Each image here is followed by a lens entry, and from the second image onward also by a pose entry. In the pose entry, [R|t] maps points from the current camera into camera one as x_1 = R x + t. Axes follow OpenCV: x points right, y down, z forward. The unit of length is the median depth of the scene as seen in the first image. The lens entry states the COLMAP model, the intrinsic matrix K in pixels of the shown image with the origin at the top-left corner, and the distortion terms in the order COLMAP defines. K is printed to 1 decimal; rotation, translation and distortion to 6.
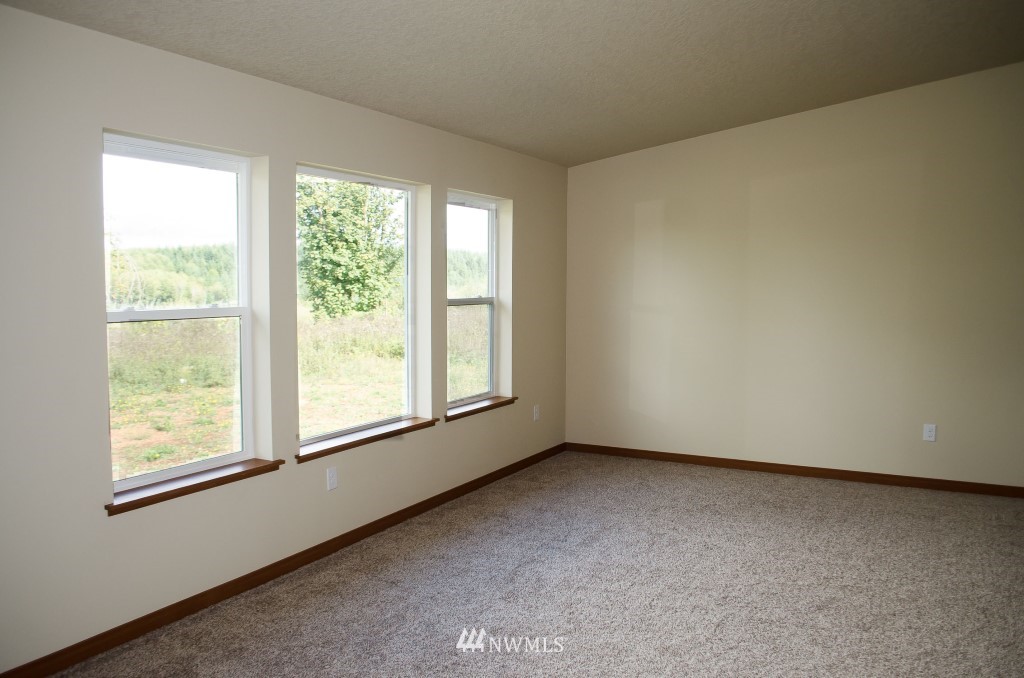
lens RADIAL K [[856.3, 0, 511.6], [0, 856.3, 334.4], [0, 0, 1]] dist [-0.028923, -0.001921]
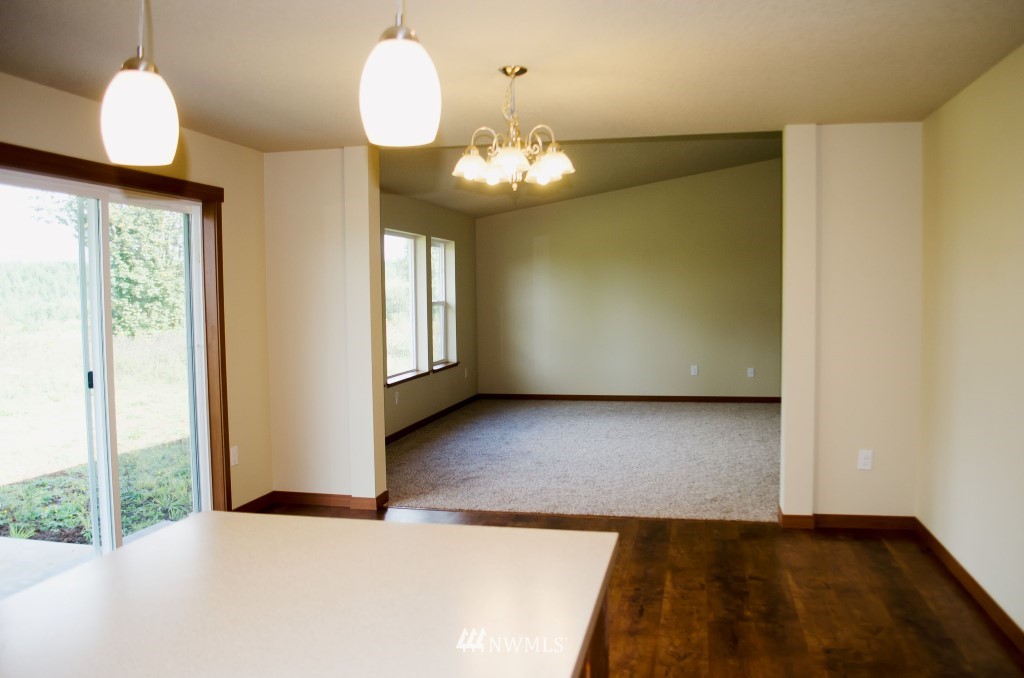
lens RADIAL K [[813.1, 0, 513.7], [0, 813.1, 342.9], [0, 0, 1]] dist [-0.054123, 0.003380]
pose [[0.971190, -0.031777, 0.236177, -0.255227], [0.032337, 0.999476, 0.001500, 0.037735], [-0.236101, 0.006180, 0.971709, -0.520784]]
